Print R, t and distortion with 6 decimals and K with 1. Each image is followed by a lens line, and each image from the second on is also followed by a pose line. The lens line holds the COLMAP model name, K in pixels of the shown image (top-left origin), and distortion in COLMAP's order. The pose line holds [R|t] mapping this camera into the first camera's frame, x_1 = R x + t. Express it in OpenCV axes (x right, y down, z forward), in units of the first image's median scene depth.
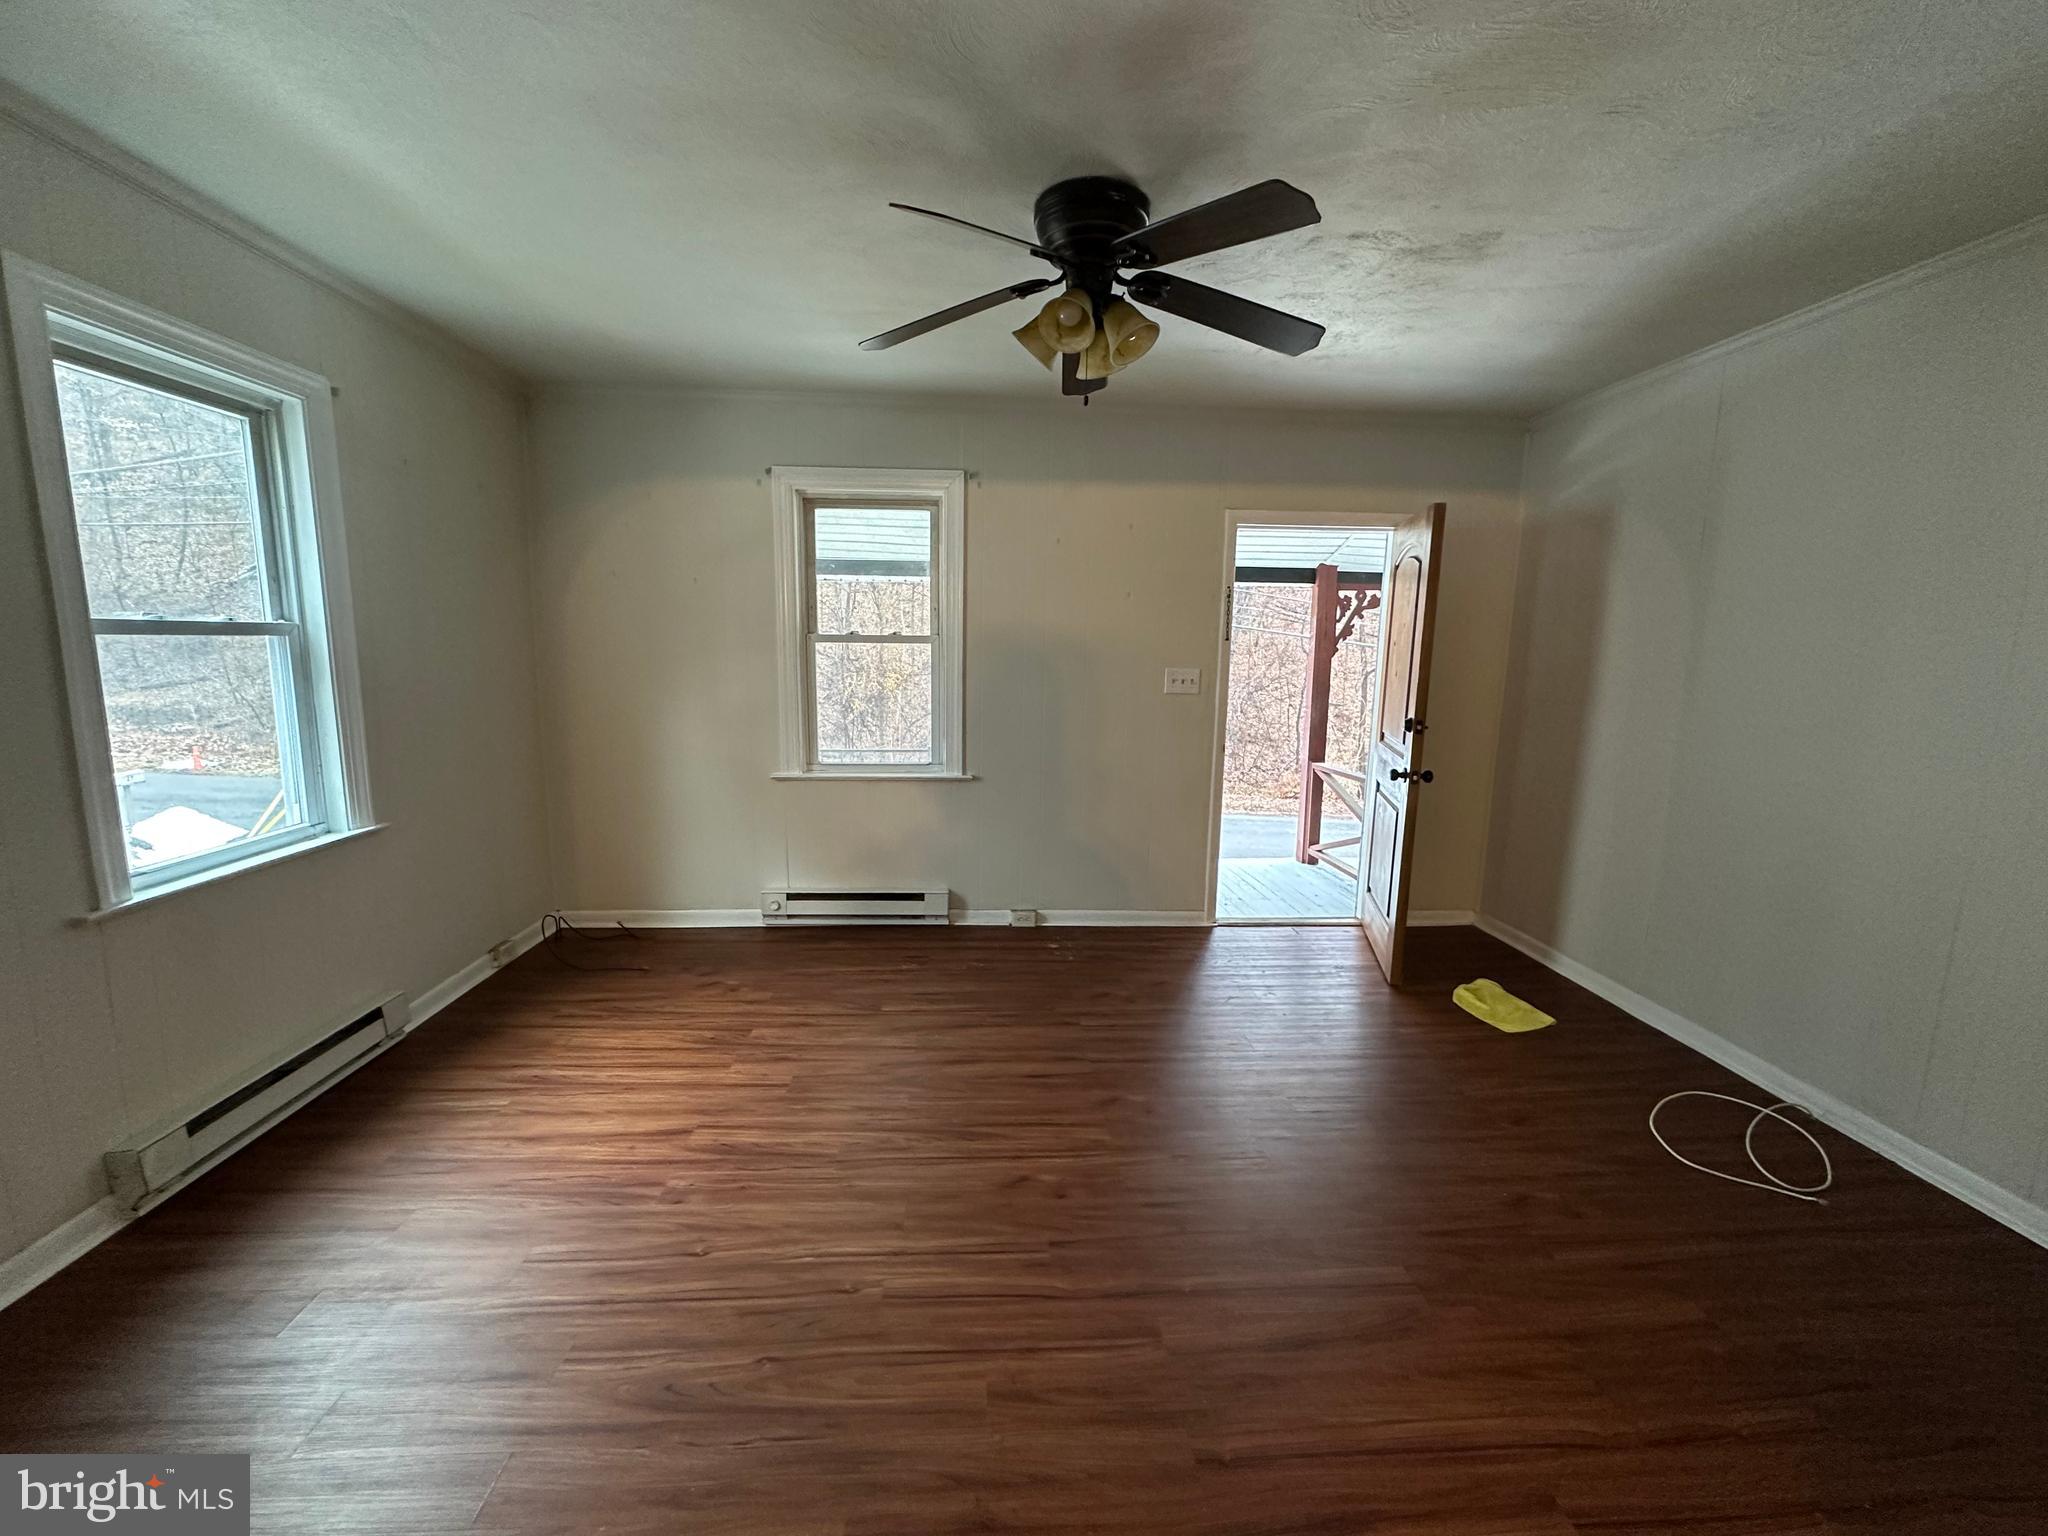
lens RADIAL K [[820.4, 0, 1018.7], [0, 820.4, 766.5], [0, 0, 1]] dist [-0.001395, 0.000782]
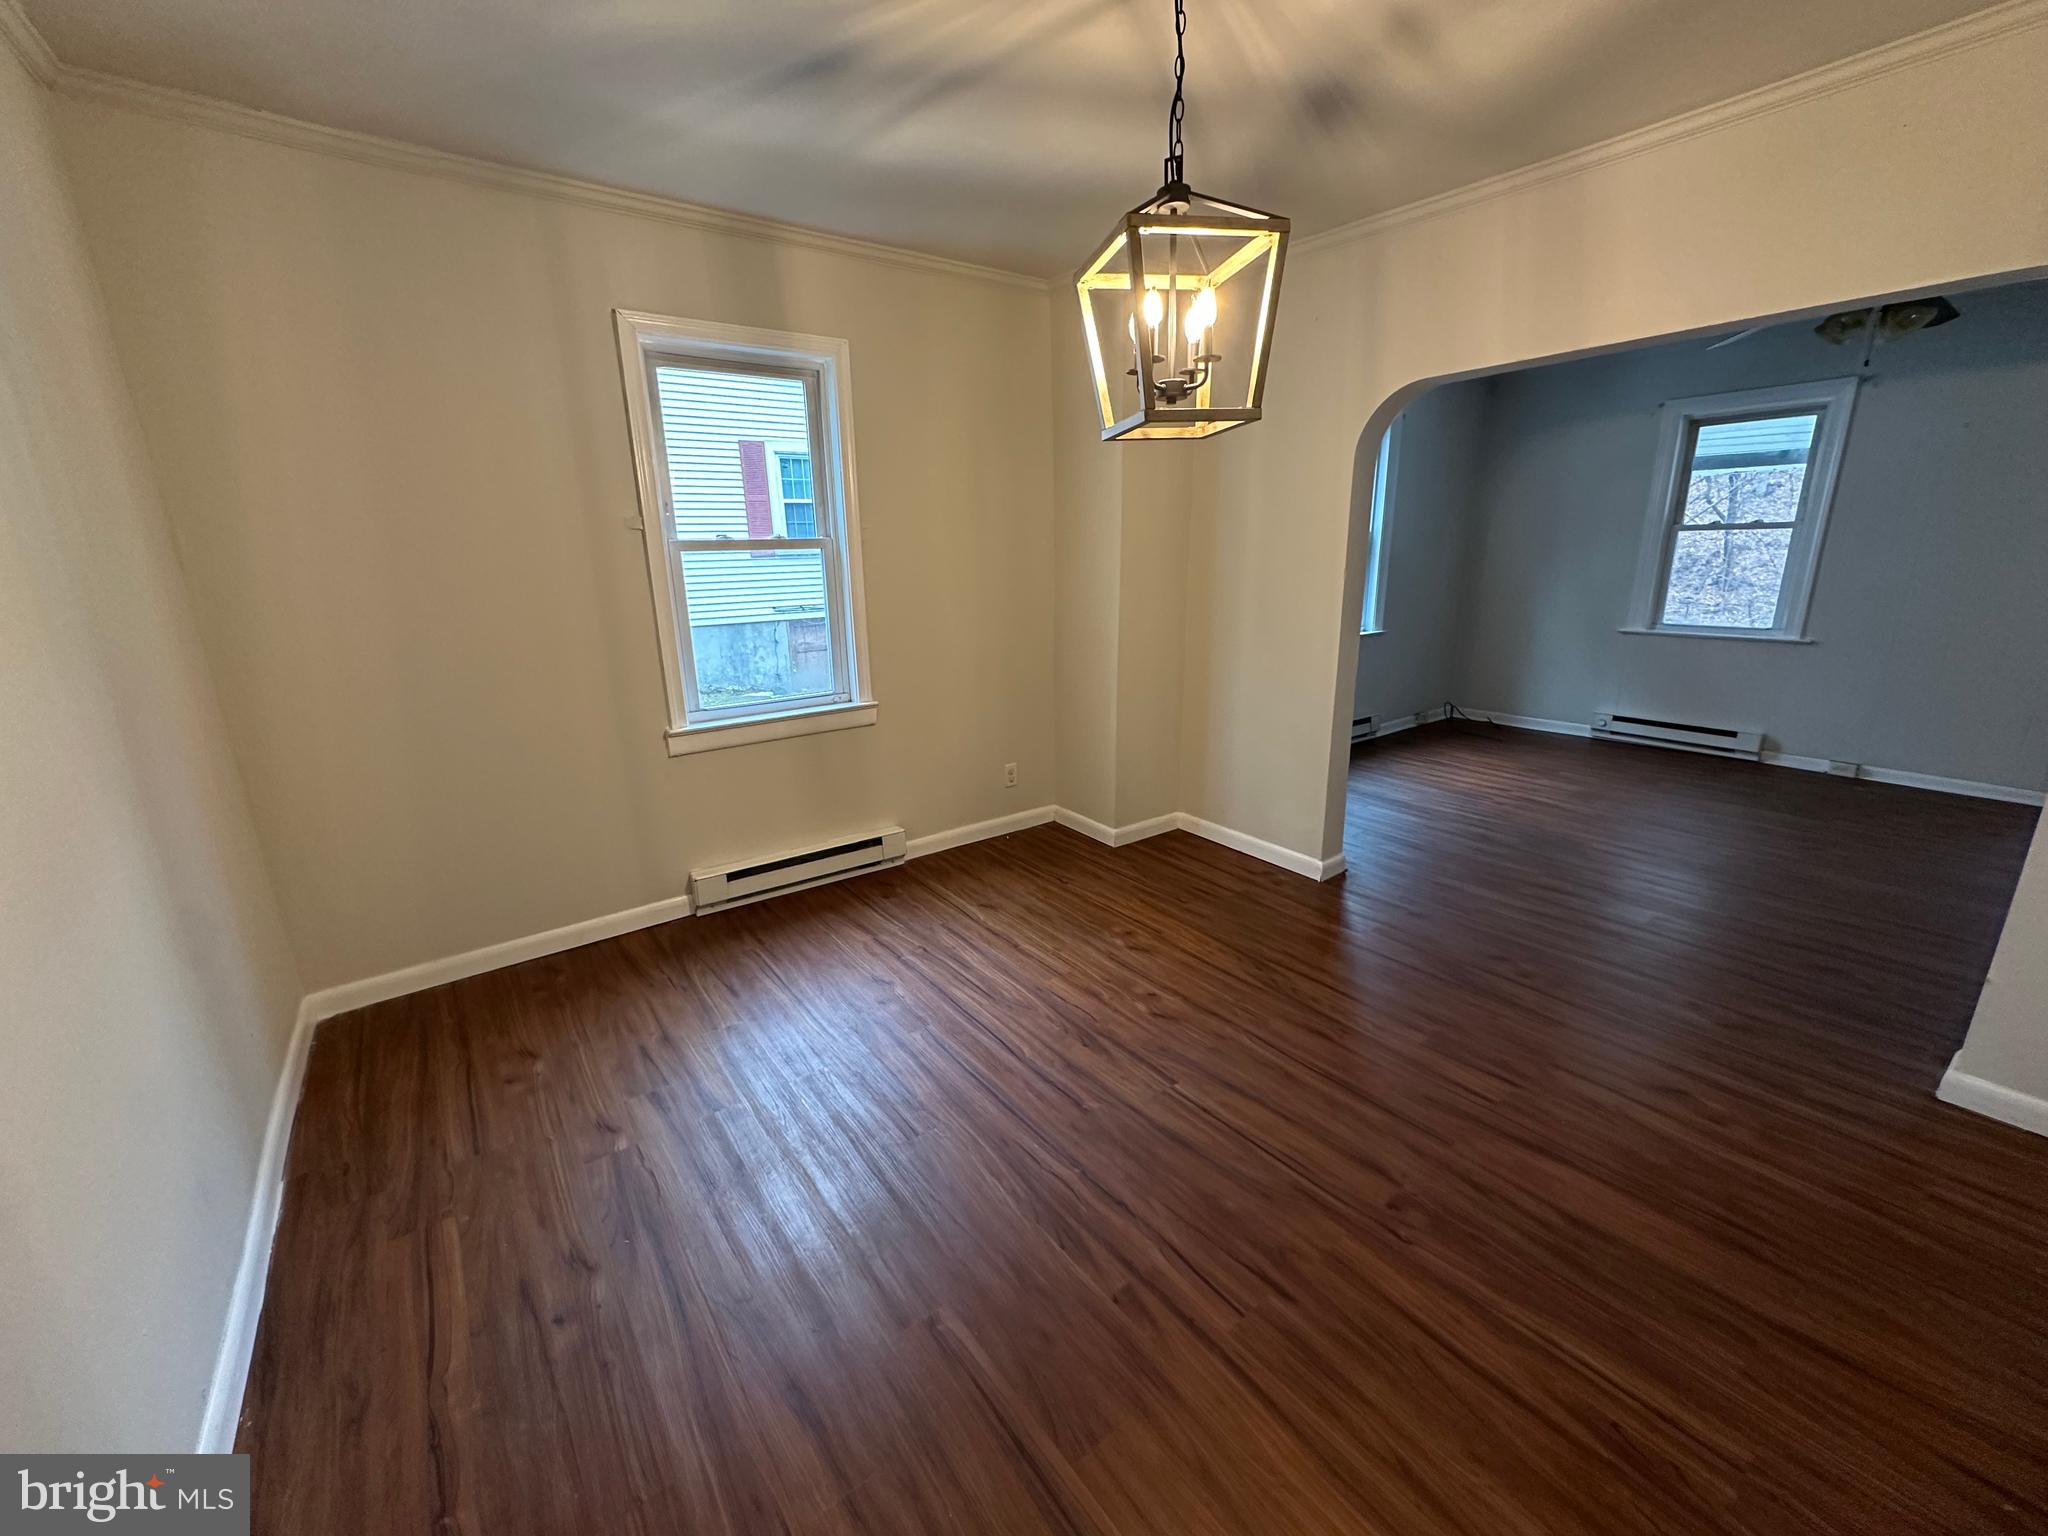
lens RADIAL K [[820.4, 0, 1018.7], [0, 820.4, 766.5], [0, 0, 1]] dist [-0.001395, 0.000782]
pose [[0.548182, 0.191182, -0.814215, 0.332182], [-0.095279, 0.981461, 0.166304, 0.107503], [0.830914, -0.013587, 0.556235, -0.657318]]
